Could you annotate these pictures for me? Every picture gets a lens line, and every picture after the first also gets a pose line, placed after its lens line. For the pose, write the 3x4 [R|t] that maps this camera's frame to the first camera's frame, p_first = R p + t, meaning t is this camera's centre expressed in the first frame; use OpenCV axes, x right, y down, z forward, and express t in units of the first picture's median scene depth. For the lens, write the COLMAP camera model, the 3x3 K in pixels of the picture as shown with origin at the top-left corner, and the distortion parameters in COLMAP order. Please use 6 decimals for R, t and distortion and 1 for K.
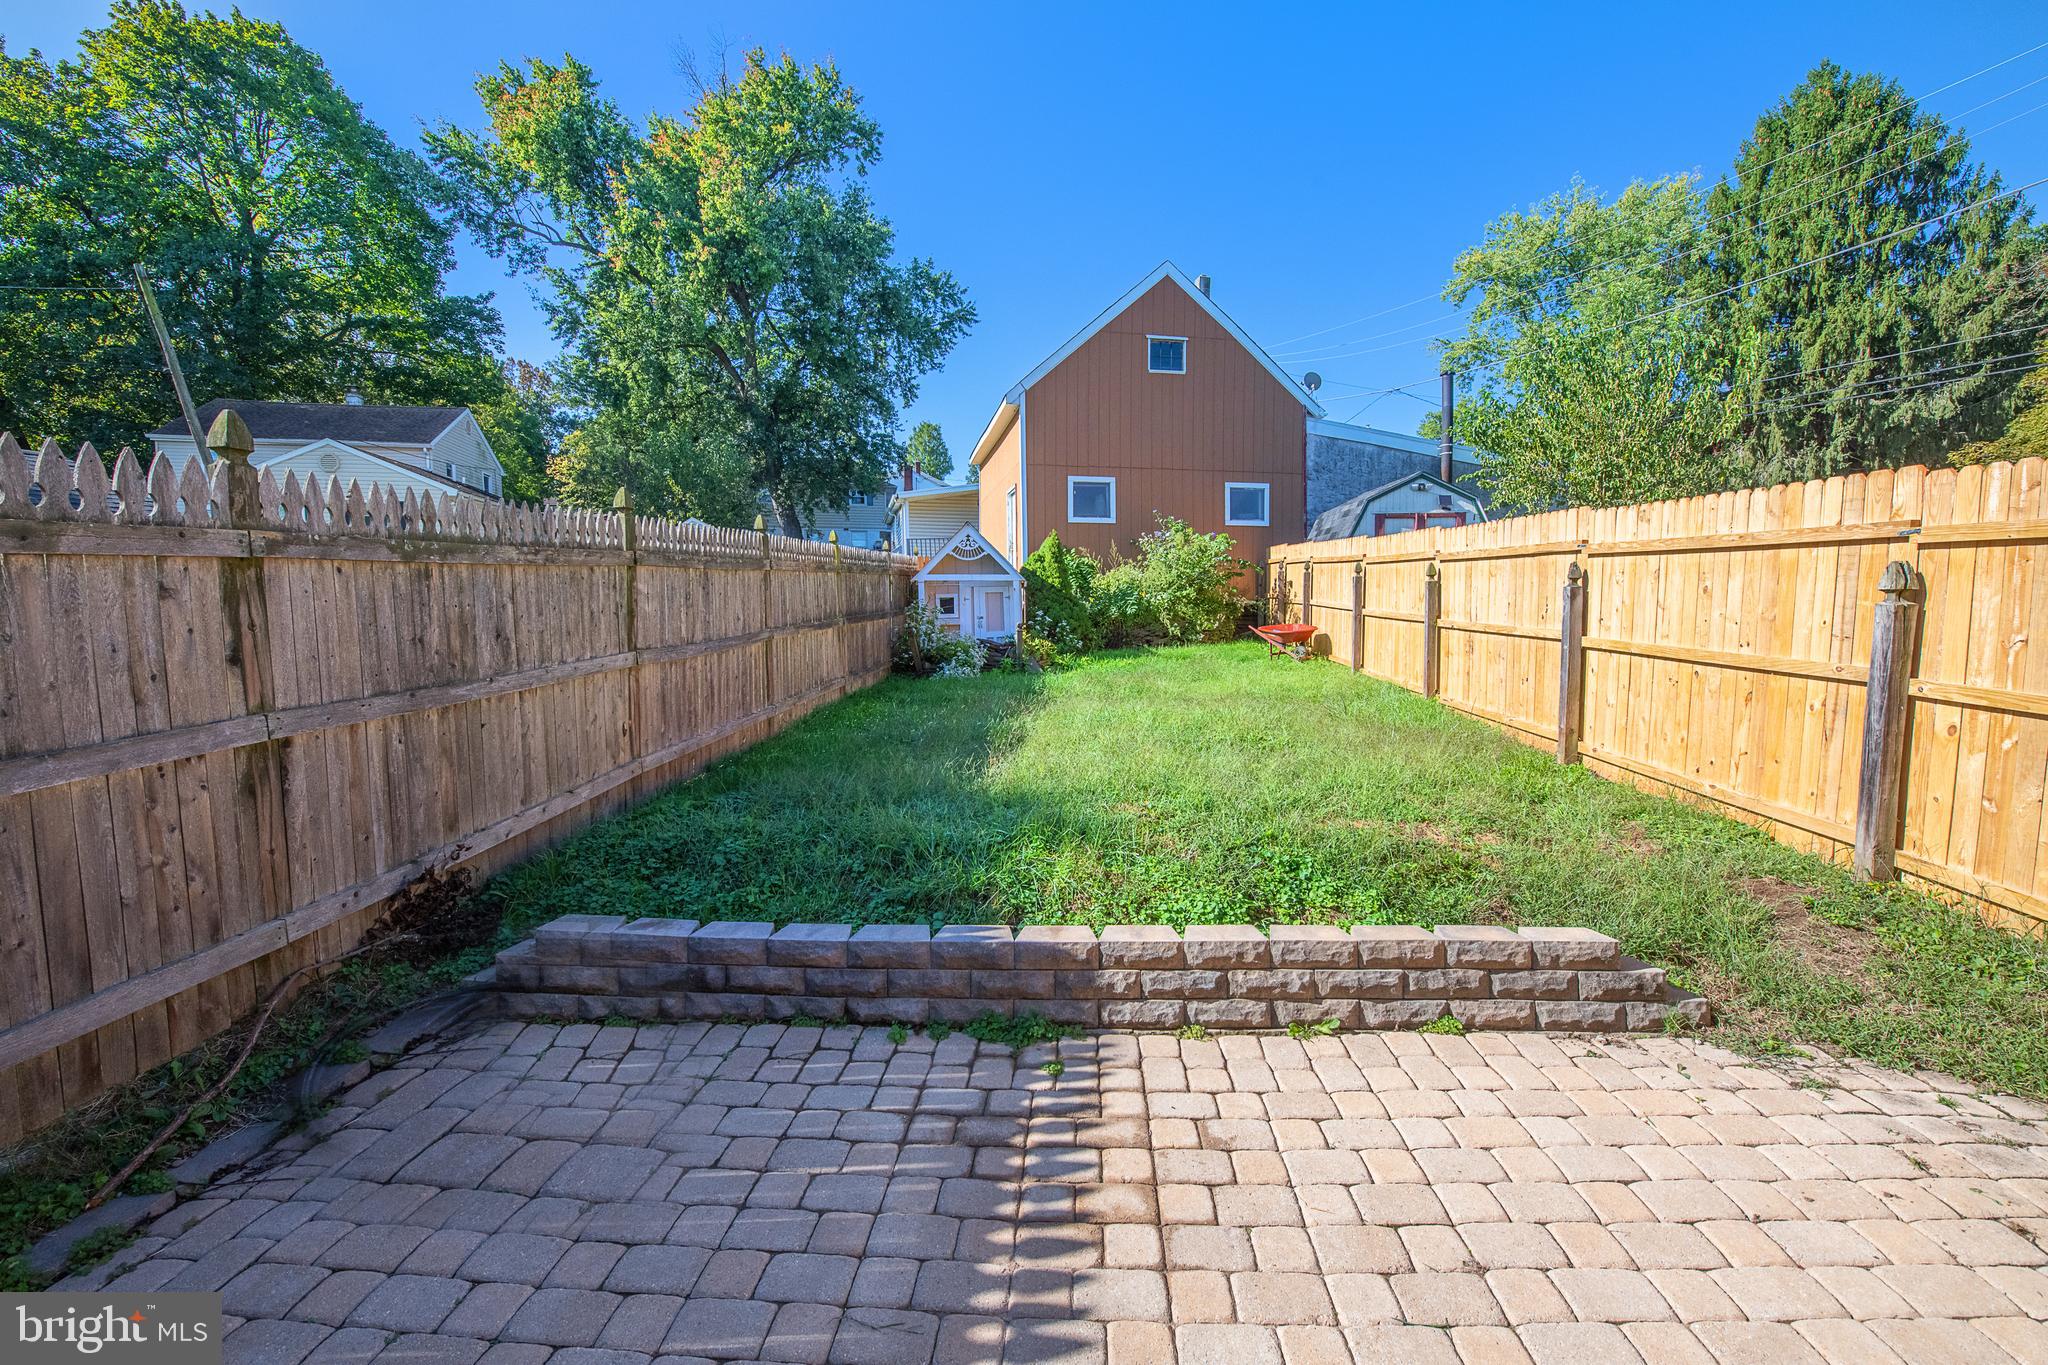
lens RADIAL K [[816.0, 0, 1027.7], [0, 816.0, 667.6], [0, 0, 1]] dist [-0.015217, -0.002831]
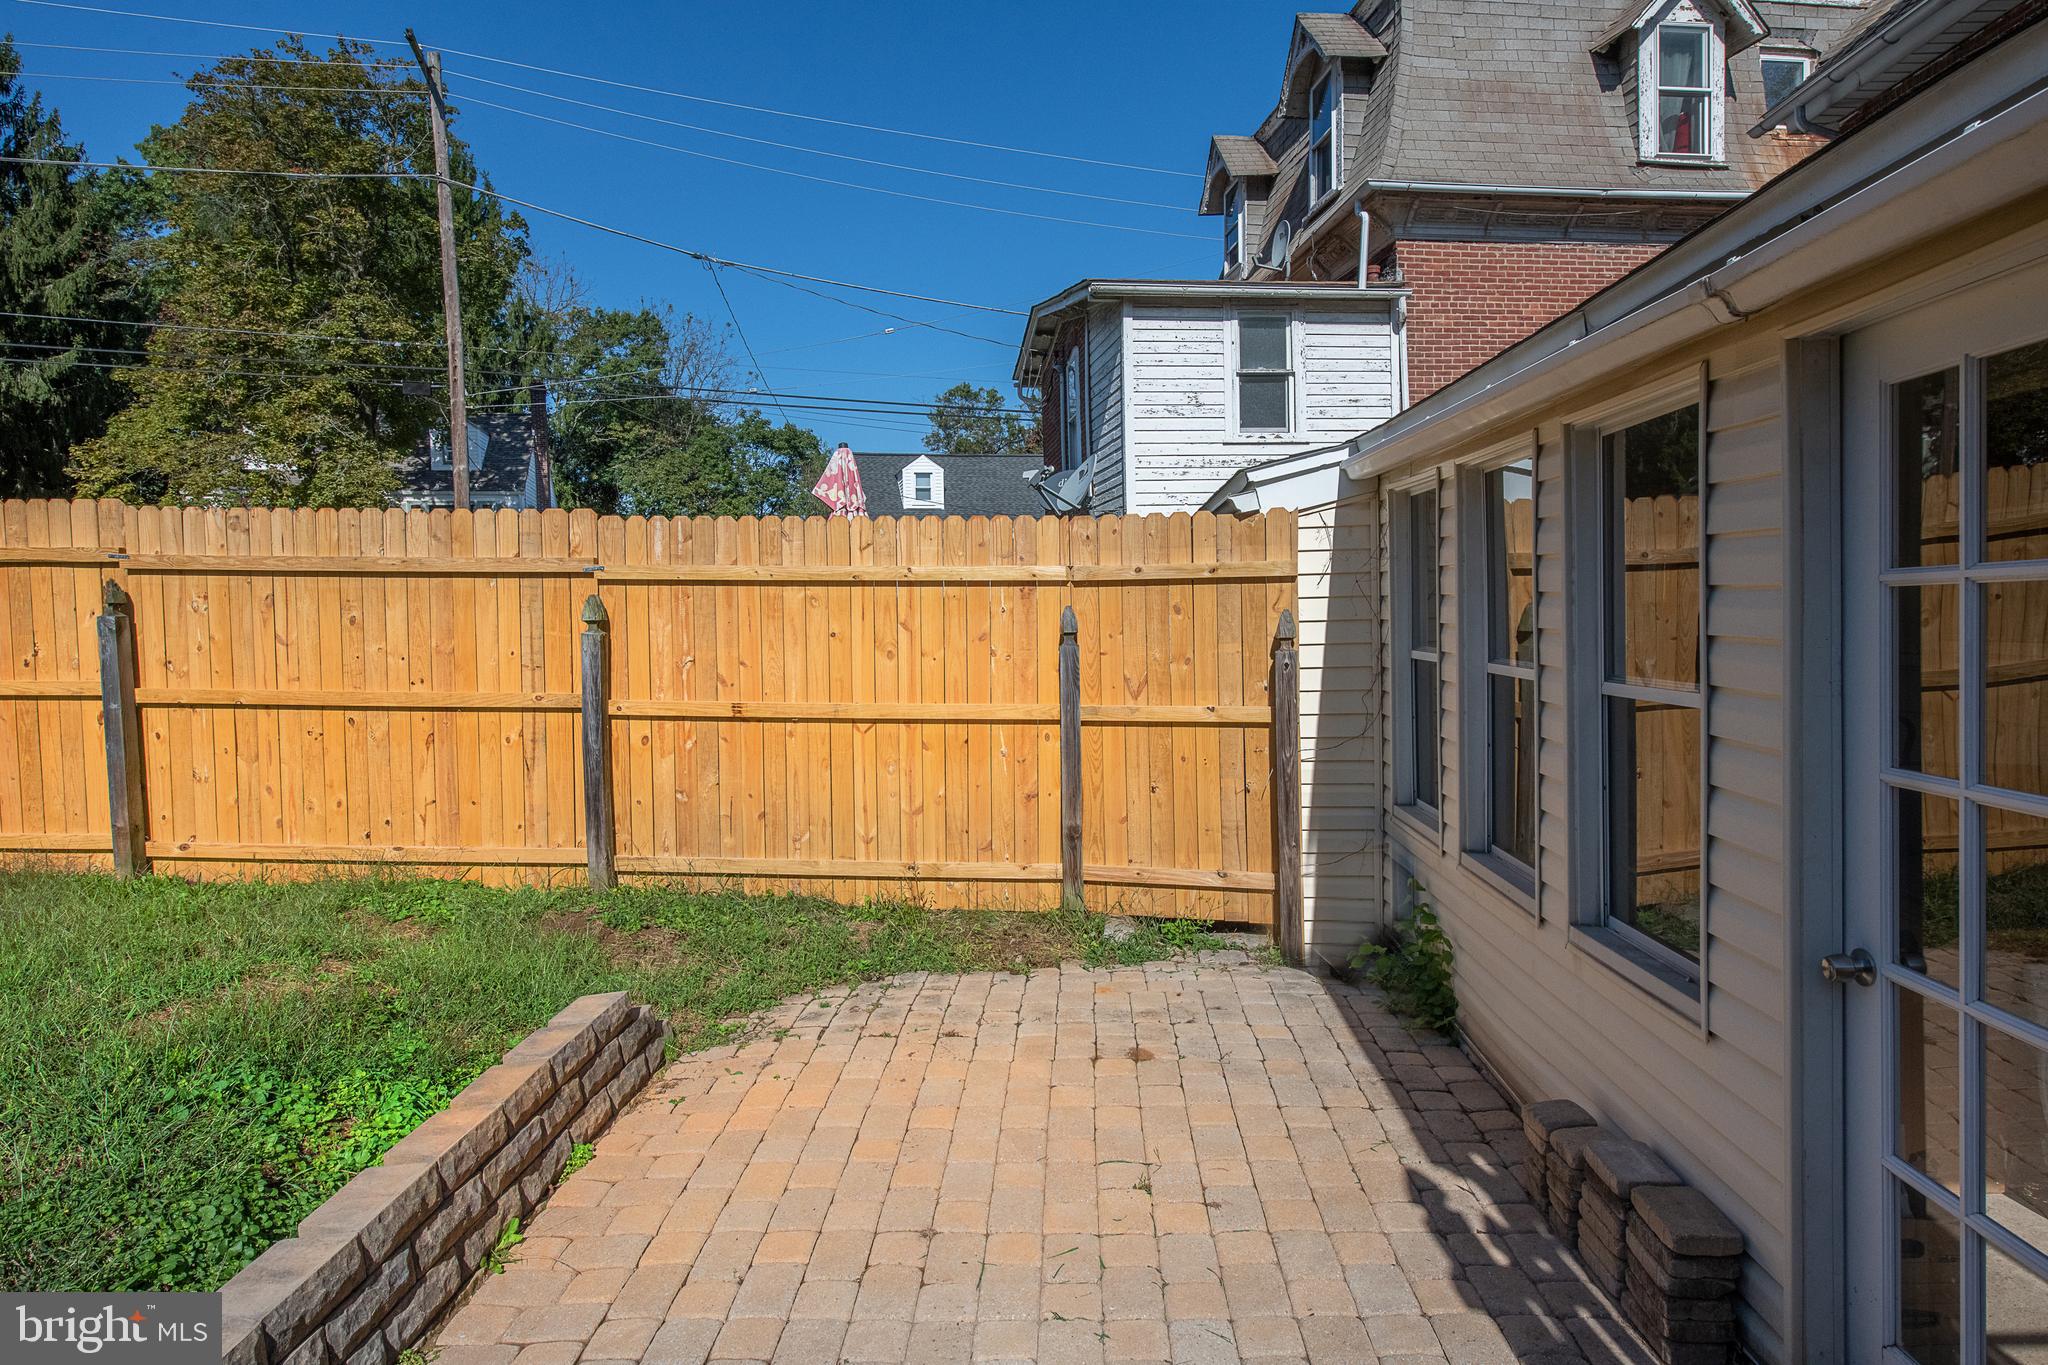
lens RADIAL K [[1188.6, 0, 1035.4], [0, 1188.6, 673.0], [0, 0, 1]] dist [-0.000667, -0.006605]
pose [[-0.026356, -0.046651, 0.998563, -0.246922], [0.093590, 0.994408, 0.048927, -0.021548], [-0.995262, 0.094745, -0.021842, 0.191651]]
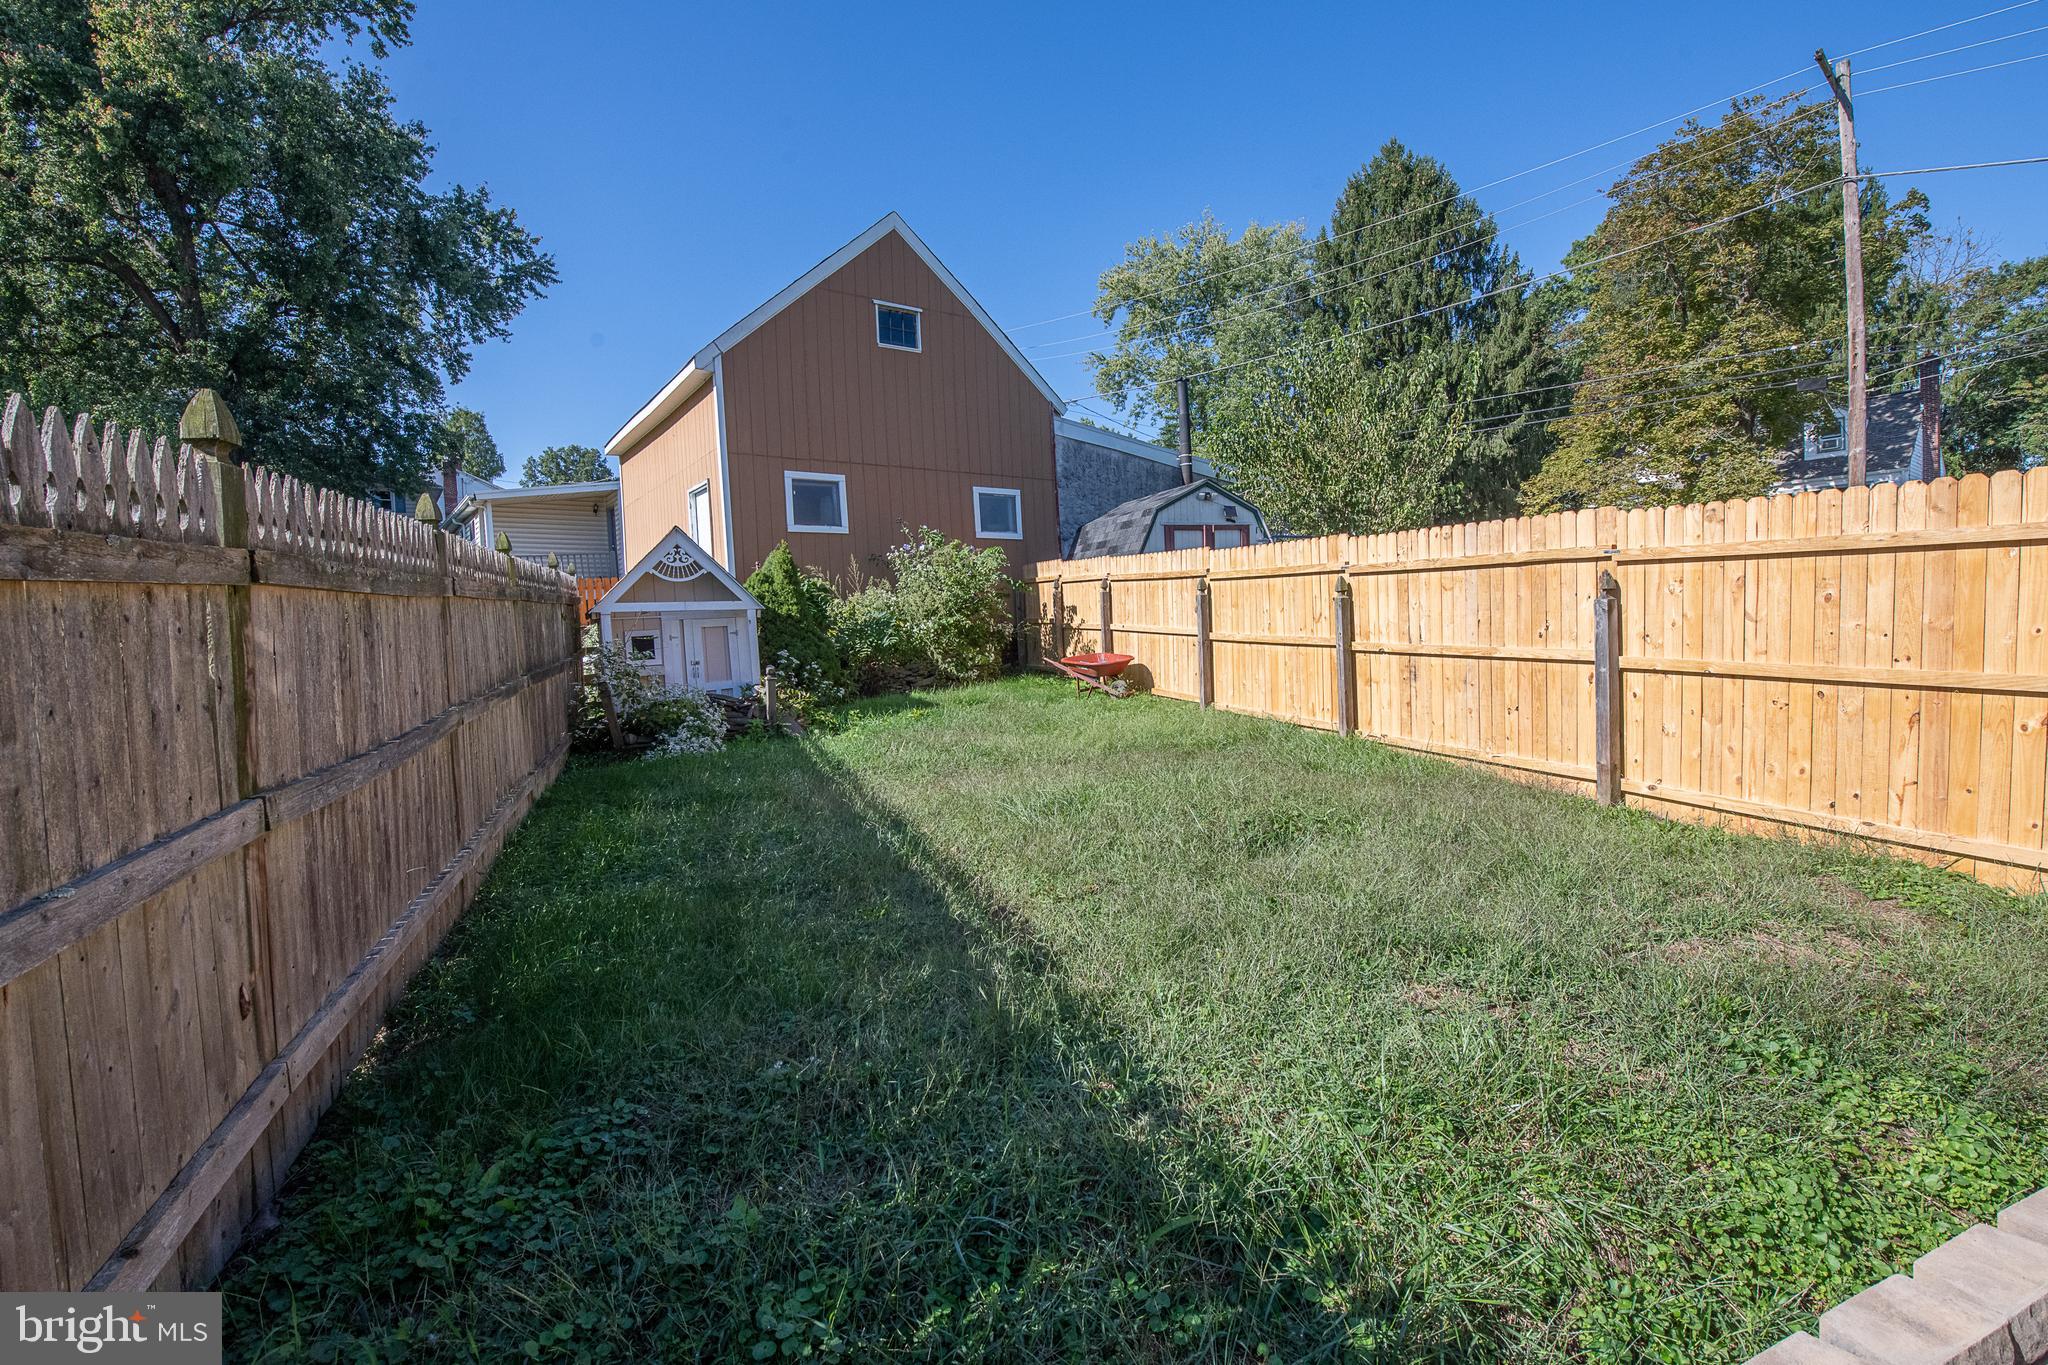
lens RADIAL K [[912.3, 0, 1033.3], [0, 912.3, 670.7], [0, 0, 1]] dist [-0.015047, -0.000822]
pose [[0.905466, -0.049946, 0.421470, -0.210340], [0.065183, 0.997635, -0.021813, -0.031451], [-0.419384, 0.047224, 0.906580, 0.283734]]
